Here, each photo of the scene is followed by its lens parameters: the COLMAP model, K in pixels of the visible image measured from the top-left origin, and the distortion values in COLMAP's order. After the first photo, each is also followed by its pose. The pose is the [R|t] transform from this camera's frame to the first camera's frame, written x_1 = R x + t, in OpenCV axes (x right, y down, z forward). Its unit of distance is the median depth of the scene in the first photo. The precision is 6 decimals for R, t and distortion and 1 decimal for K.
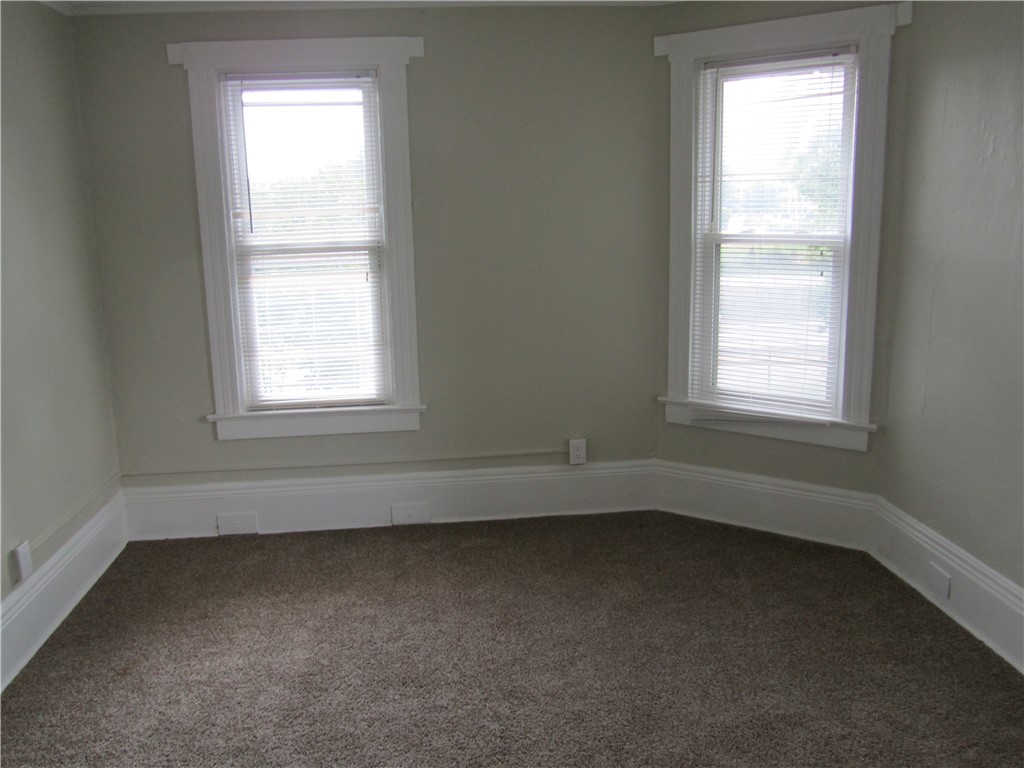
lens RADIAL K [[858.5, 0, 514.6], [0, 858.5, 382.1], [0, 0, 1]] dist [-0.029349, 0.008326]
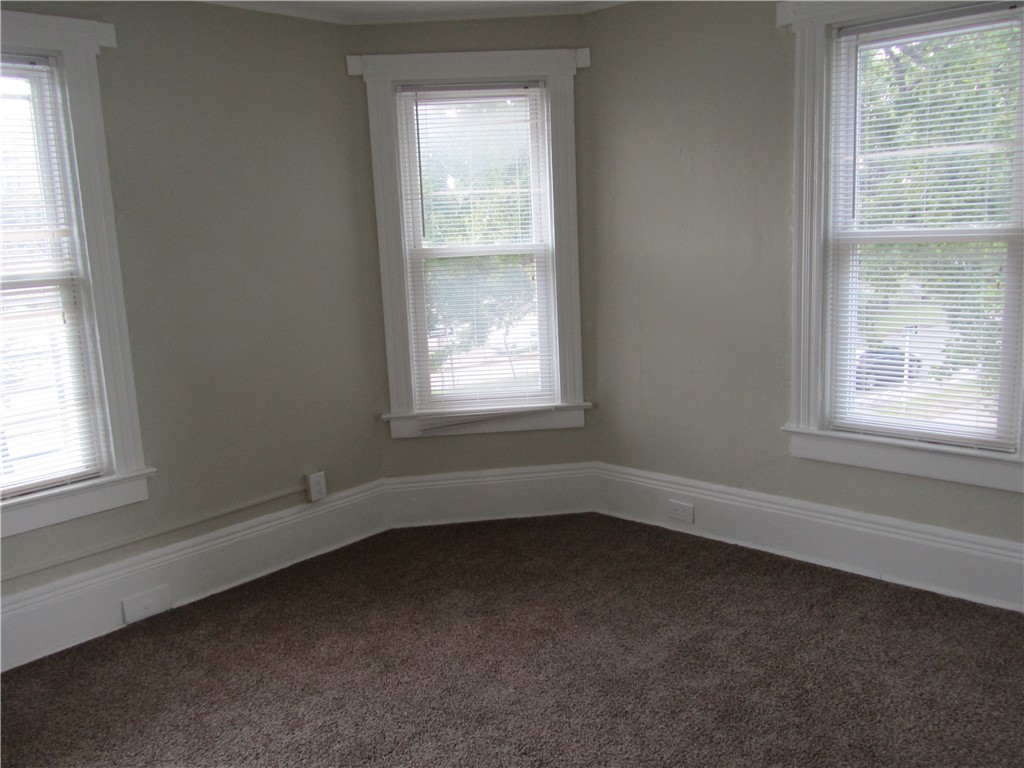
lens RADIAL K [[858.5, 0, 514.8], [0, 858.5, 382.4], [0, 0, 1]] dist [-0.029349, 0.008326]
pose [[0.744940, -0.130981, 0.654147, -0.389740], [0.163582, 0.986466, 0.011235, -0.006352], [-0.646765, 0.098637, 0.756284, 0.154567]]
